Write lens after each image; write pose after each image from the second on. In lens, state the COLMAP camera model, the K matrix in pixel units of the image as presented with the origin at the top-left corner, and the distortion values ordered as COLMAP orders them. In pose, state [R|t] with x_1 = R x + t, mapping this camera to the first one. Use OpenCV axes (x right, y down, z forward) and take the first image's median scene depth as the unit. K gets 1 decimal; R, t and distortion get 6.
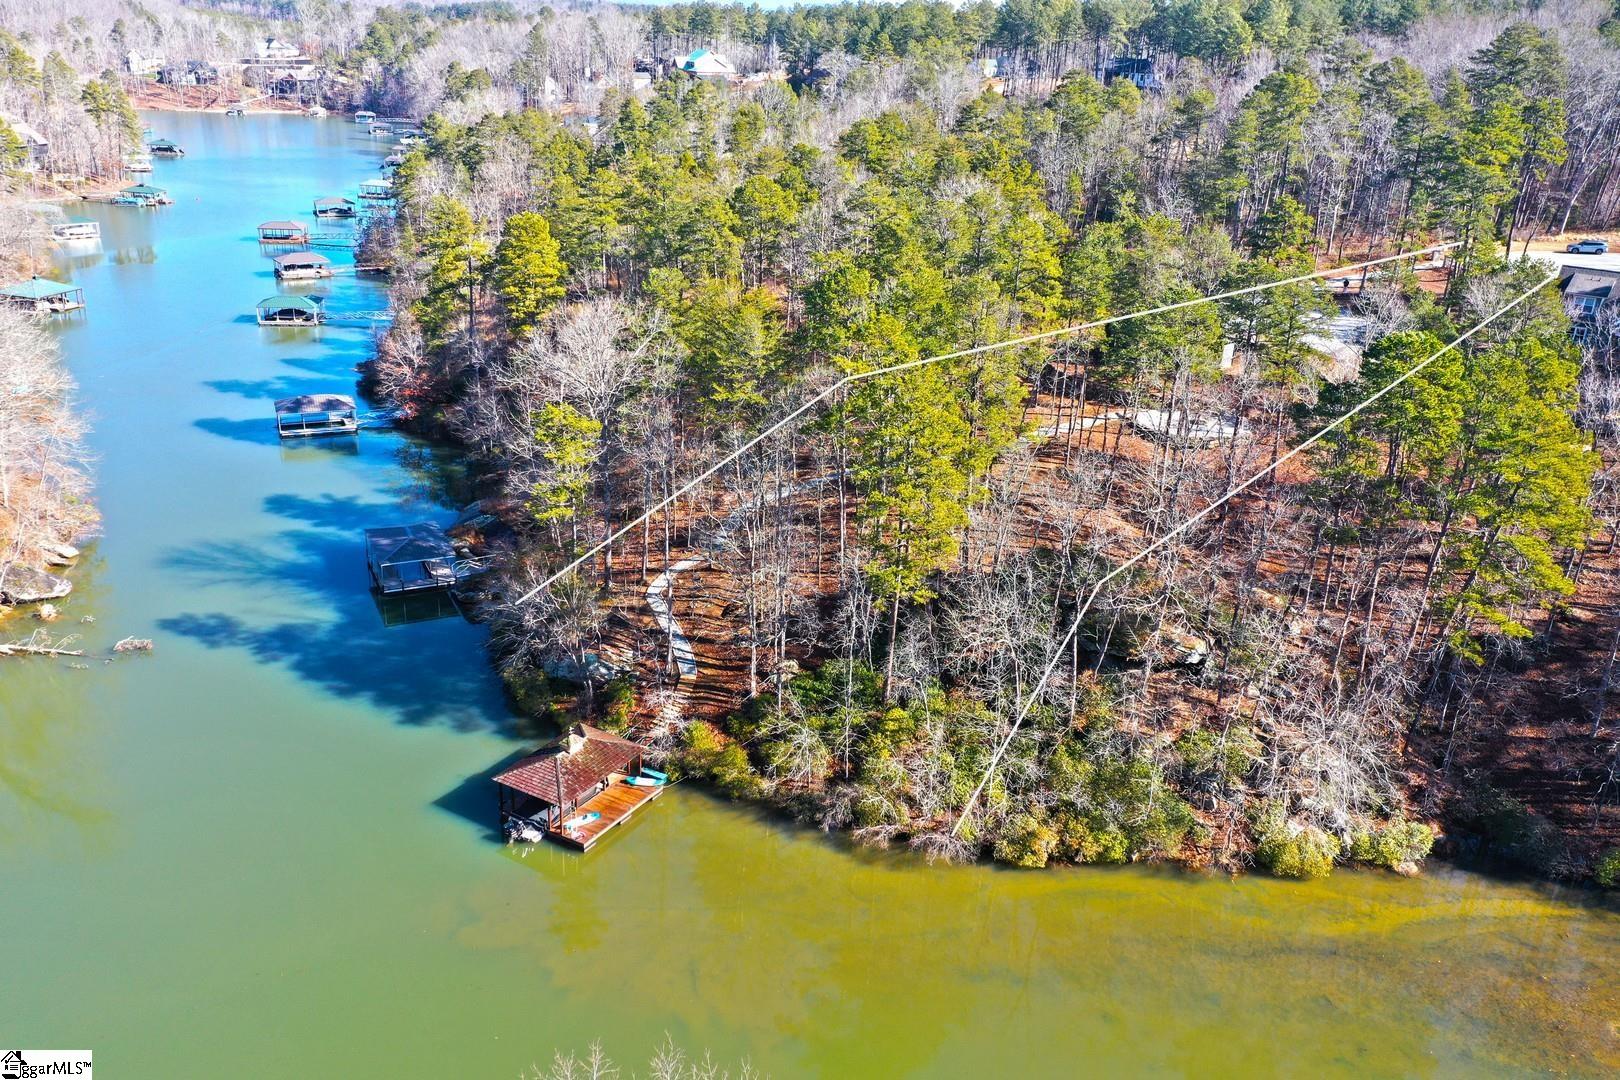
lens RADIAL K [[1310.6, 0, 809.9], [0, 1310.6, 536.3], [0, 0, 1]] dist [0.011509, 0.009953]
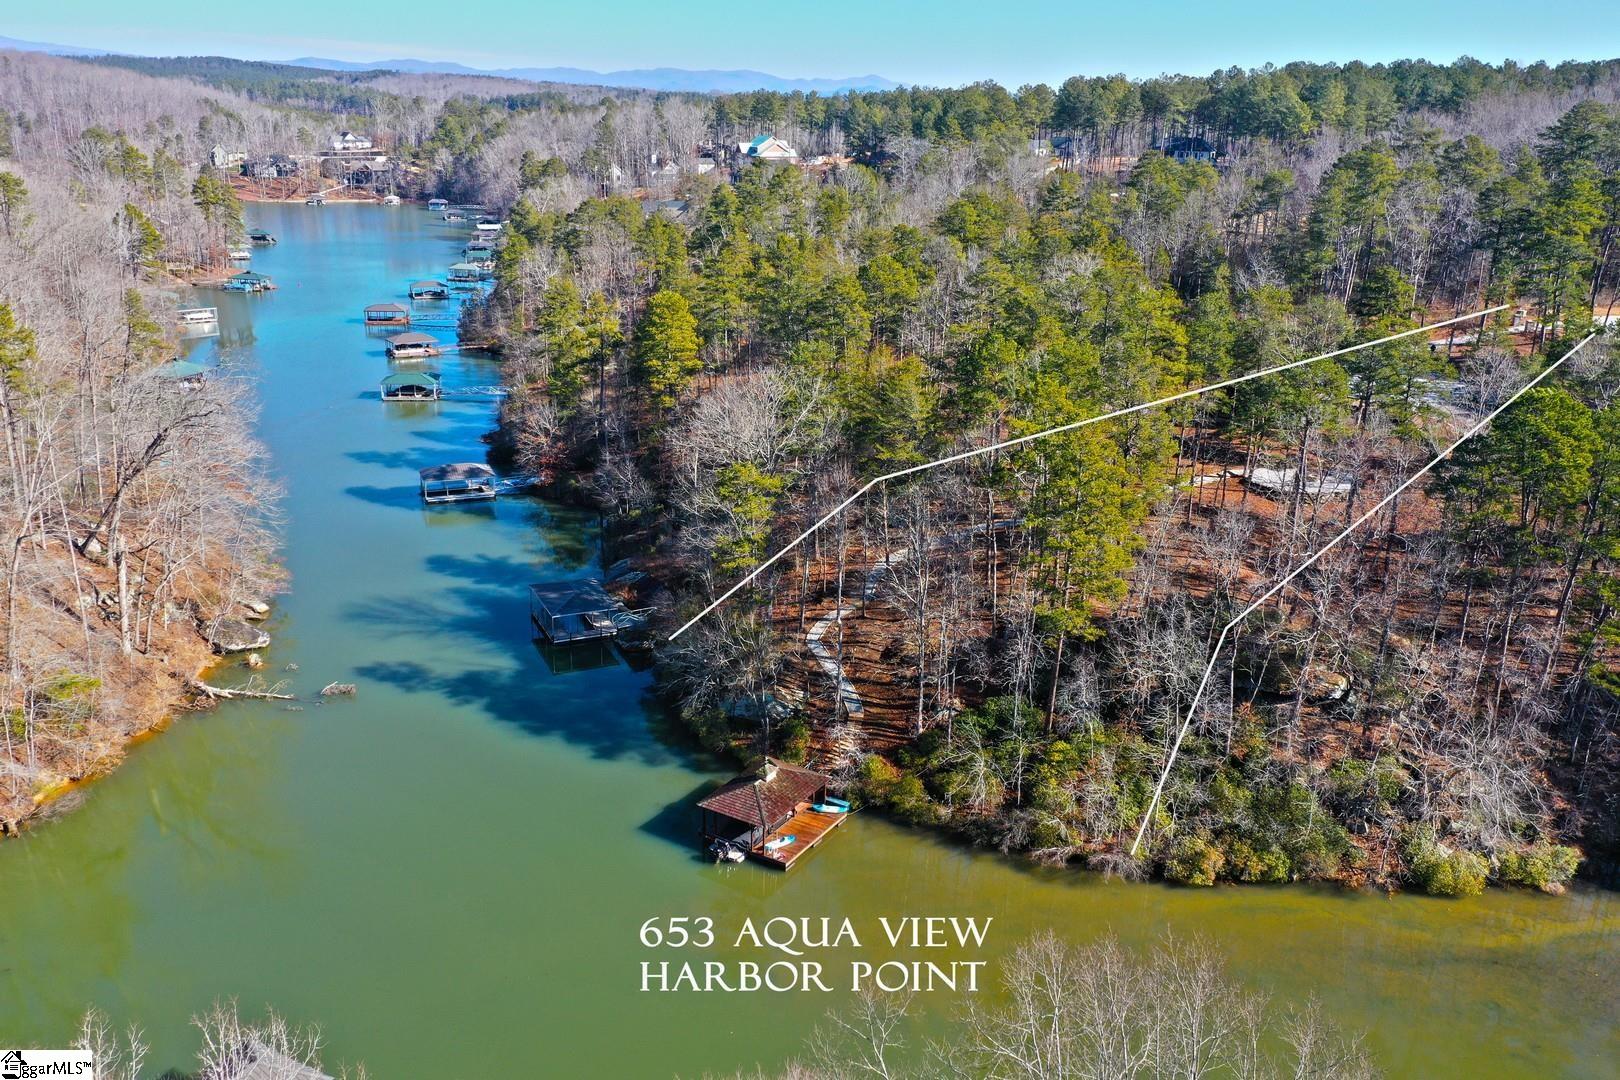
lens RADIAL K [[1310.6, 0, 806.0], [0, 1310.6, 536.1], [0, 0, 1]] dist [0.011509, 0.009953]
pose [[0.999559, -0.007960, -0.028607, -0.087658], [0.006346, 0.998406, -0.056081, 0.017627], [0.029007, 0.055875, 0.998016, -0.072853]]
